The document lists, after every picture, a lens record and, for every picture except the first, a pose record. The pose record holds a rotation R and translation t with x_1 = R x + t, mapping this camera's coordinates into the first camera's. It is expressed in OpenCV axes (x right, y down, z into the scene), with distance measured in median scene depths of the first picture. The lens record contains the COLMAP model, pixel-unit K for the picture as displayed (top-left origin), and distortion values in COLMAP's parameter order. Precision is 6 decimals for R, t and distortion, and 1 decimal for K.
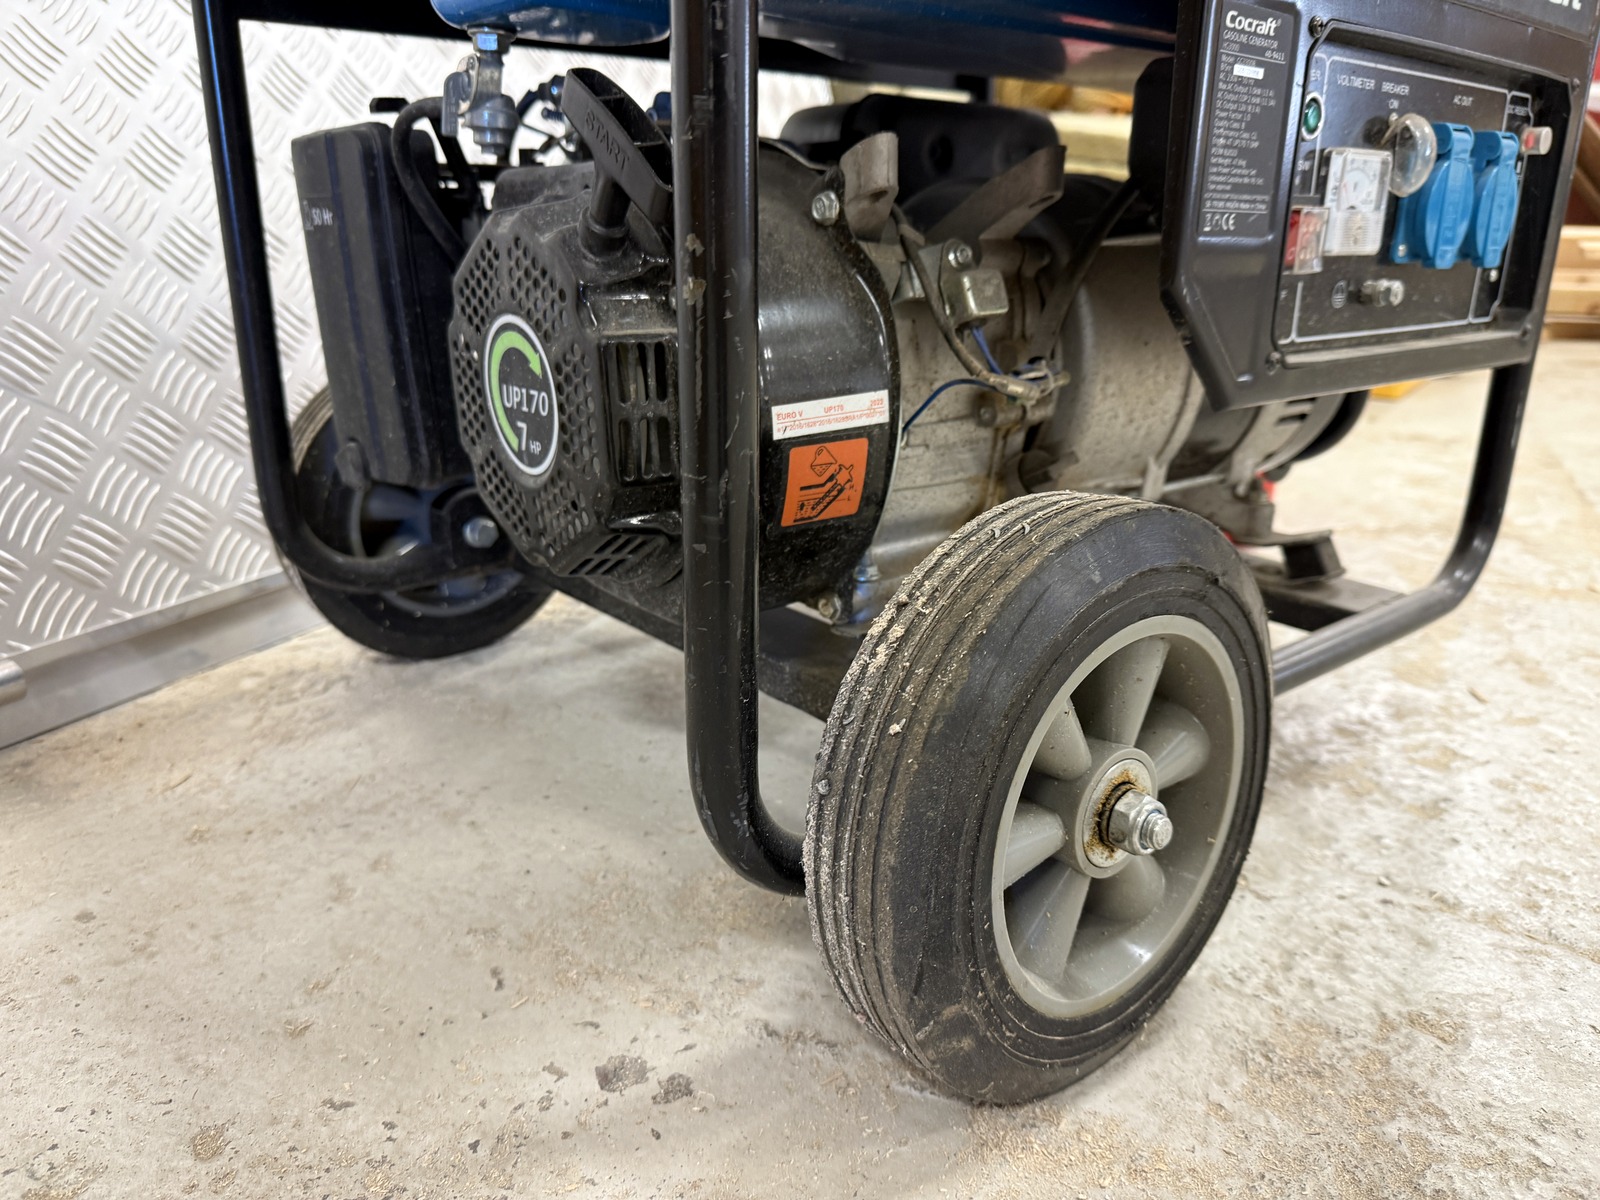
lens RADIAL K [[1165.3, 0, 813.2], [0, 1165.3, 614.1], [0, 0, 1]] dist [0.003598, -0.019457]
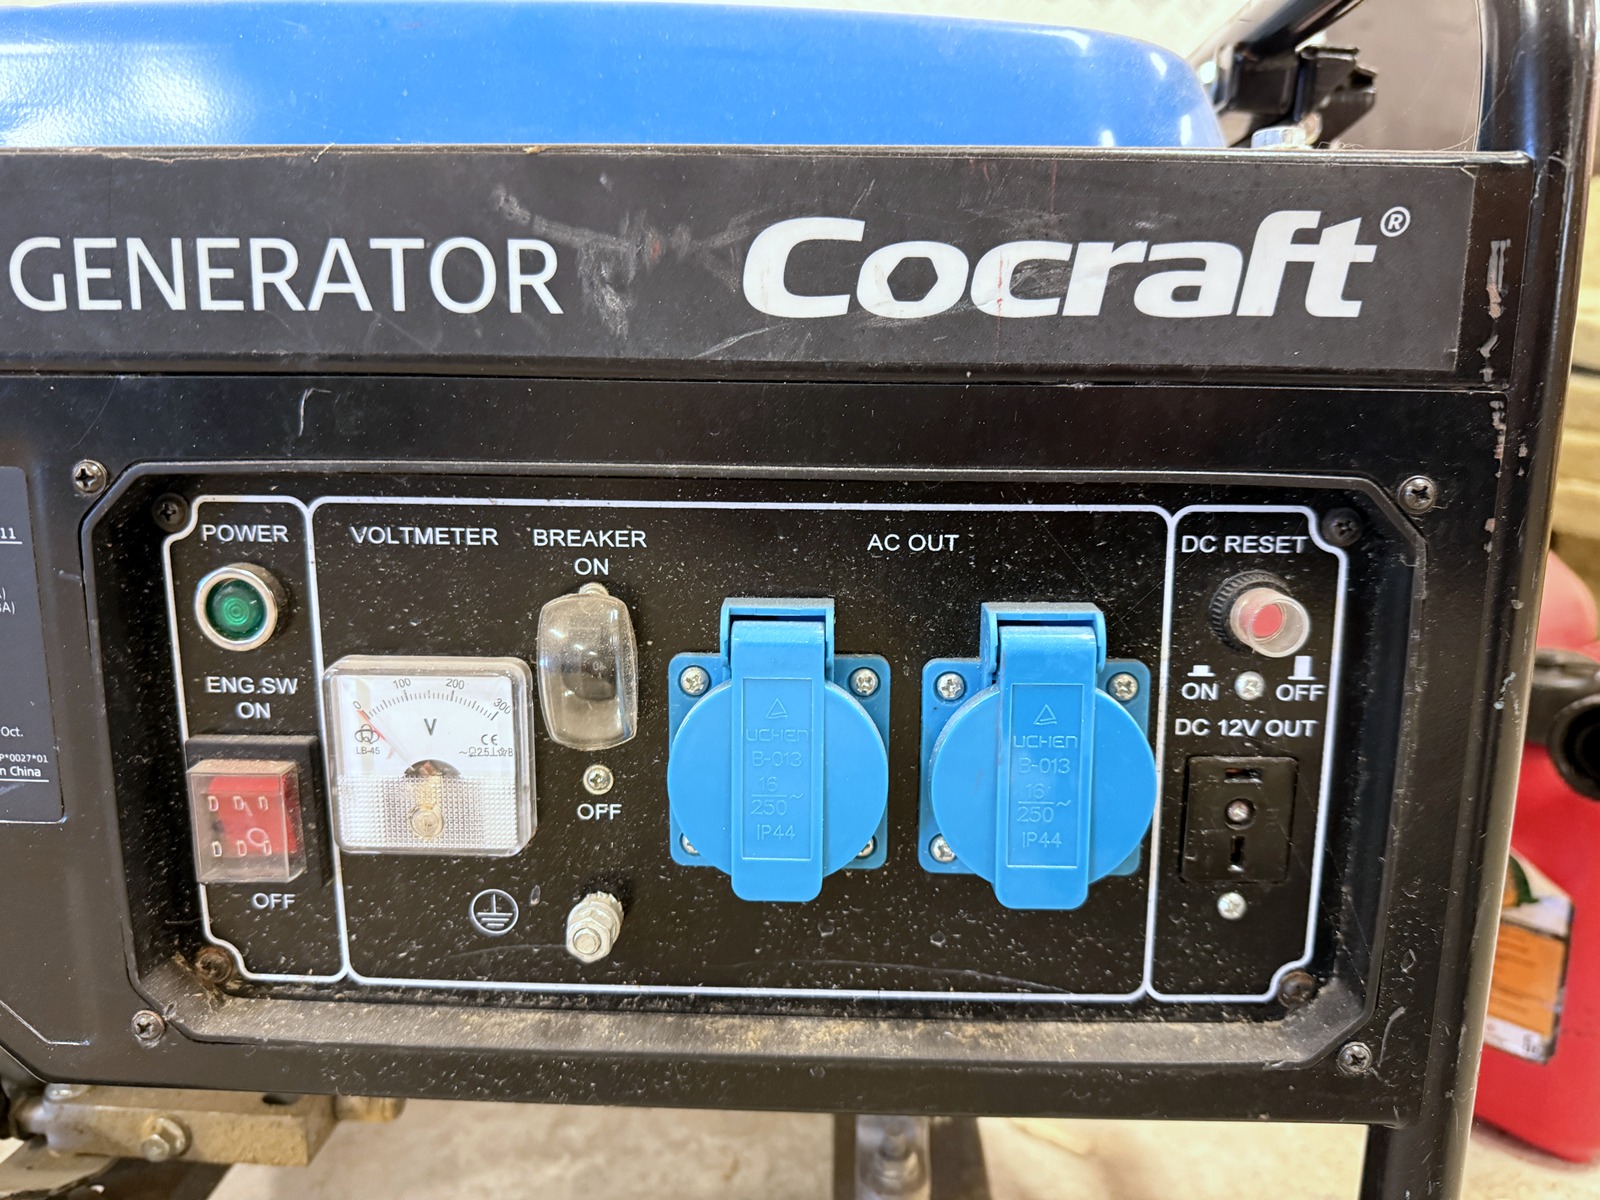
lens RADIAL K [[1165.3, 0, 808.9], [0, 1165.3, 615.1], [0, 0, 1]] dist [0.003598, -0.019457]
pose [[0.748162, 0.109641, -0.654395, 0.996685], [-0.211981, 0.974063, -0.079156, -0.443307], [0.628743, 0.197941, 0.751999, 0.765425]]
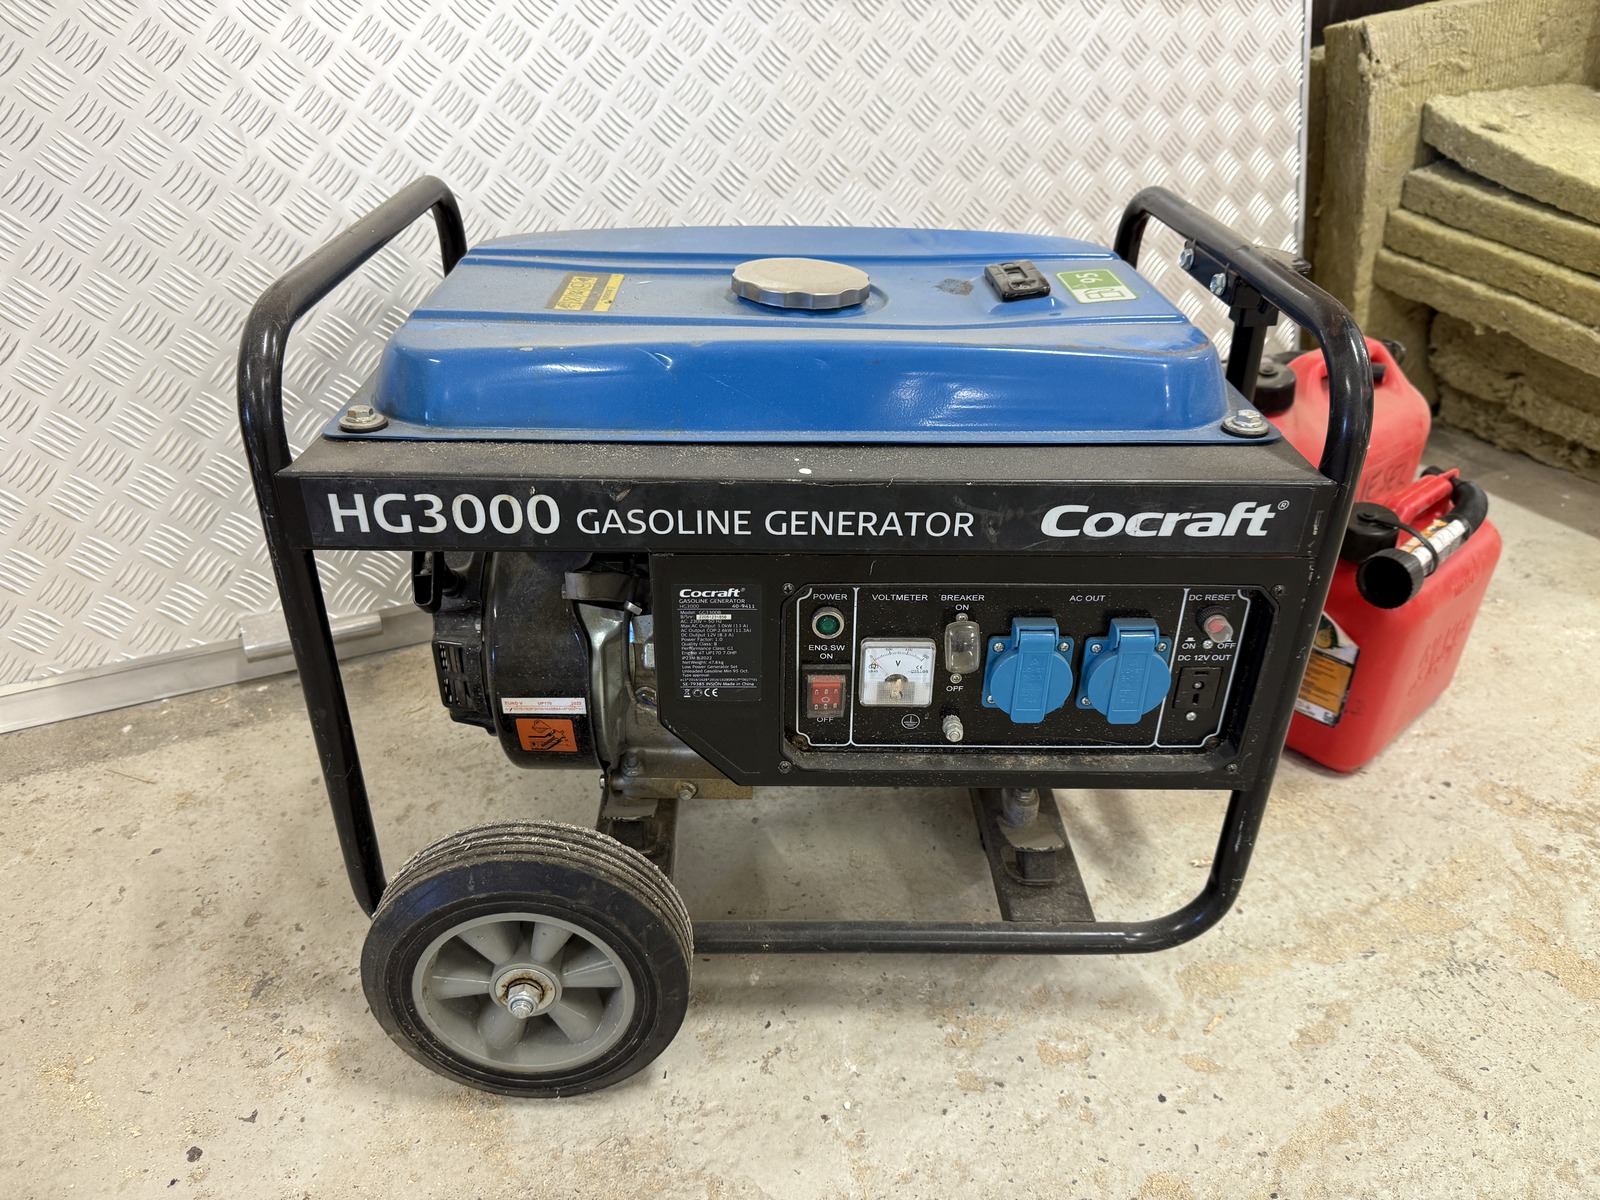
lens RADIAL K [[1165.3, 0, 793.8], [0, 1165.3, 601.2], [0, 0, 1]] dist [0.003598, -0.019457]
pose [[0.775321, 0.317384, -0.546027, 1.174376], [-0.206939, 0.944495, 0.255159, -0.817727], [0.596703, -0.084836, 0.797965, -0.159044]]
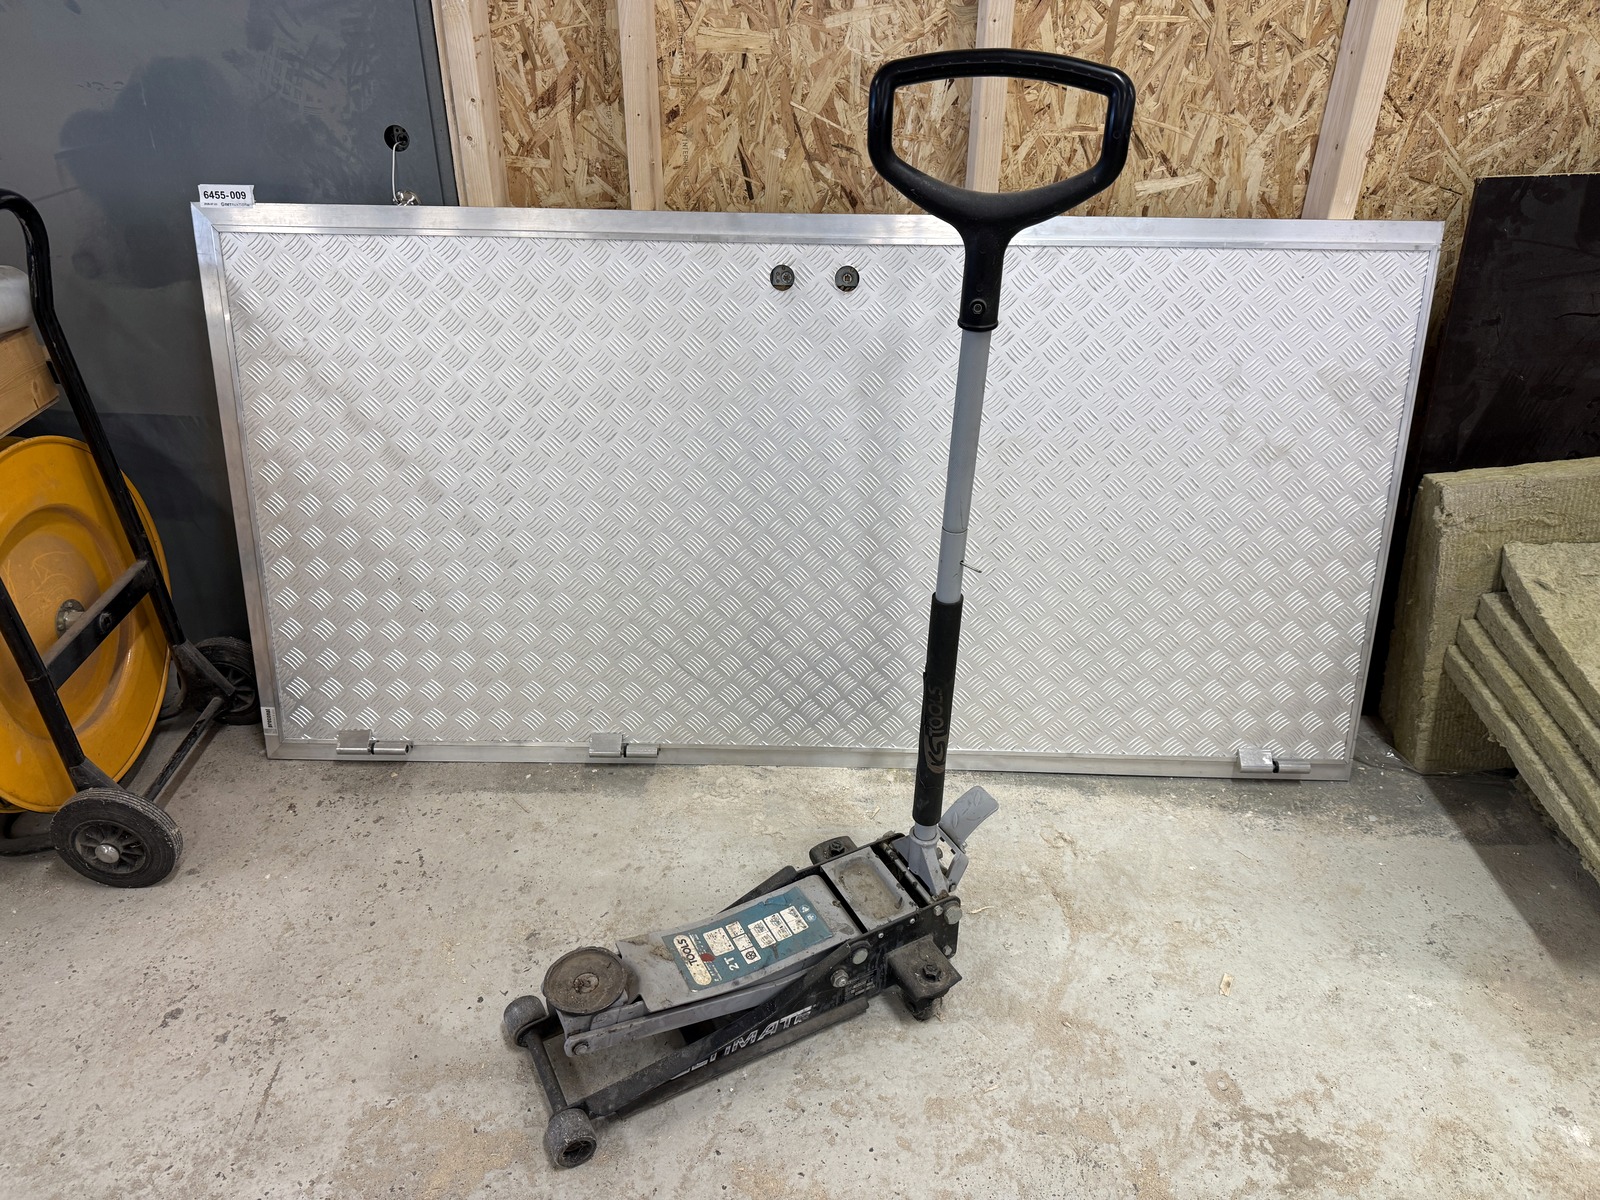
lens RADIAL K [[1165.3, 0, 783.0], [0, 1165.3, 590.8], [0, 0, 1]] dist [0.003598, -0.019457]
pose [[0.398828, 0.462848, -0.791649, 2.693441], [-0.291327, 0.882507, 0.369201, -2.392373], [0.869520, 0.083381, 0.486809, -0.549674]]
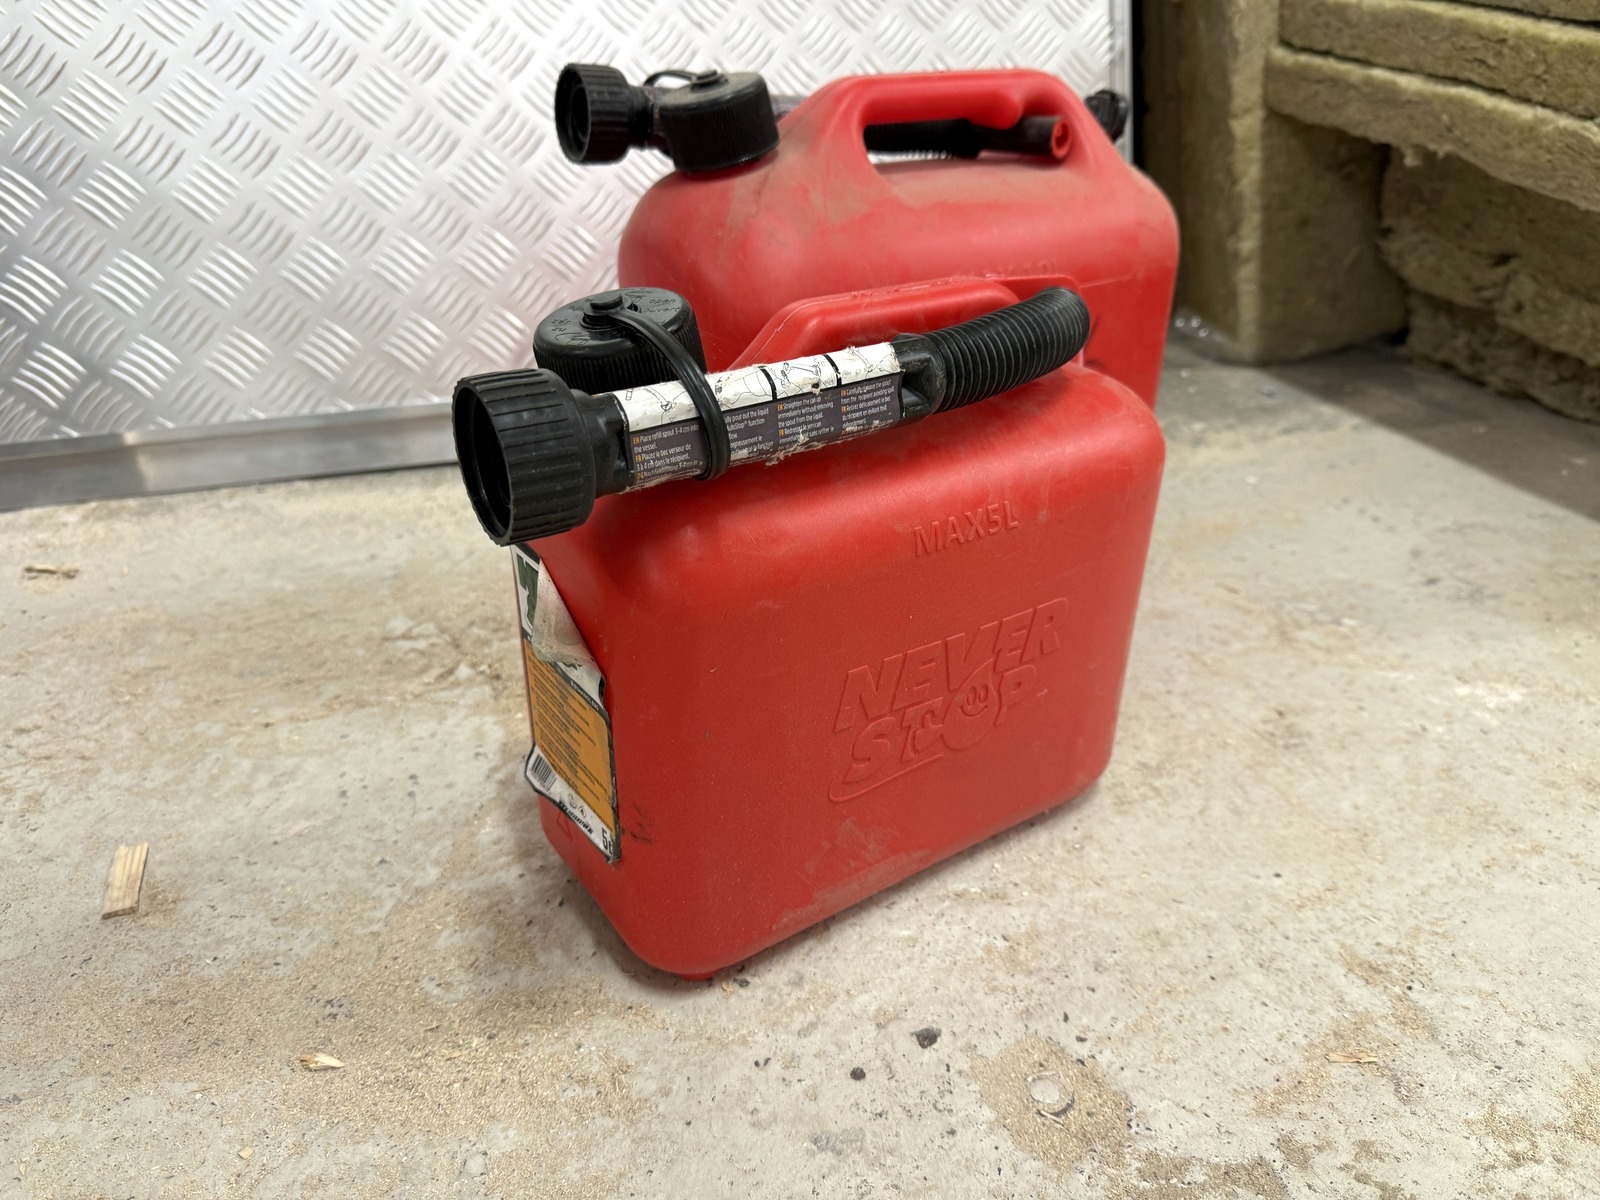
lens RADIAL K [[1165.3, 0, 820.6], [0, 1165.3, 602.3], [0, 0, 1]] dist [0.003598, -0.019457]
pose [[0.680825, 0.337283, -0.650167, 1.452701], [-0.225911, 0.941086, 0.251637, -0.684441], [0.696736, -0.024441, 0.716911, 1.711476]]
